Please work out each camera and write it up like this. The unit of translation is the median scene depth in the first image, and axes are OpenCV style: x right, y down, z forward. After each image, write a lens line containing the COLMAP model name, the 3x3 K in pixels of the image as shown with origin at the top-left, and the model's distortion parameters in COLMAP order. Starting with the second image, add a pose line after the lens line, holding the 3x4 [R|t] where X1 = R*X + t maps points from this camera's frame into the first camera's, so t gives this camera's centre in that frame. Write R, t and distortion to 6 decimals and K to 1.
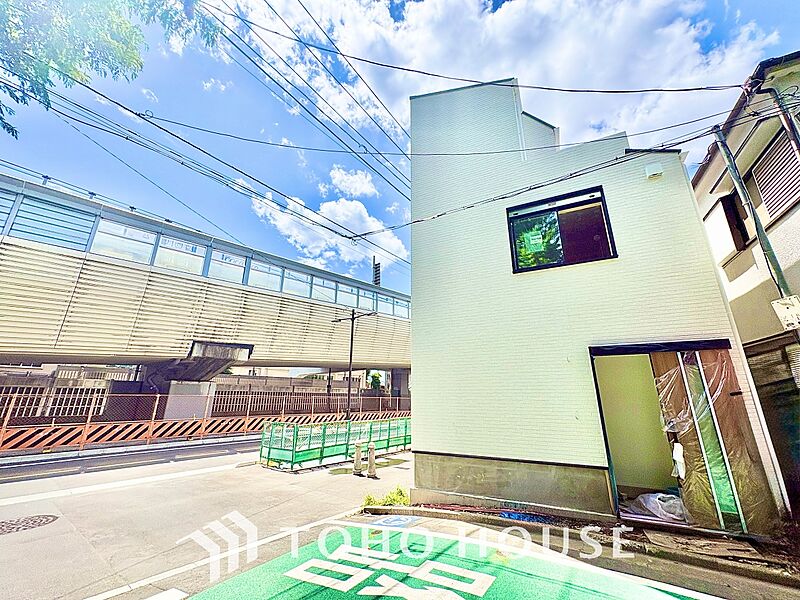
lens RADIAL K [[317.7, 0, 399.1], [0, 317.7, 300.8], [0, 0, 1]] dist [-0.000219, -0.000078]
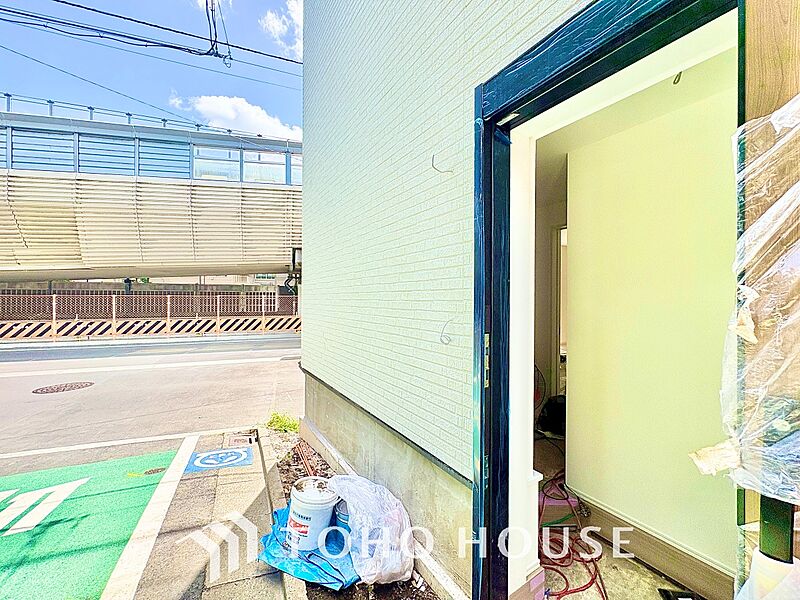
lens RADIAL K [[317.7, 0, 410.9], [0, 317.7, 303.2], [0, 0, 1]] dist [-0.000219, -0.000078]
pose [[0.857493, 0.006032, -0.514460, 0.281455], [0.153150, 0.951610, 0.266426, 0.083338], [0.491172, -0.307249, 0.815076, 0.272761]]
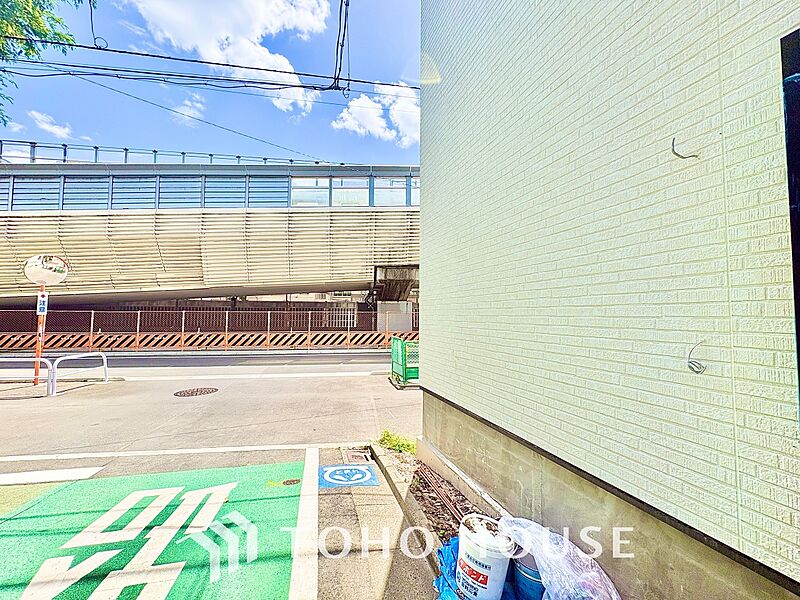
lens RADIAL K [[317.7, 0, 406.3], [0, 317.7, 303.6], [0, 0, 1]] dist [-0.000219, -0.000078]
pose [[0.733635, -0.023324, -0.679144, 0.217699], [0.199054, 0.962949, 0.181955, 0.077040], [0.649736, -0.268675, 0.711095, 0.250368]]
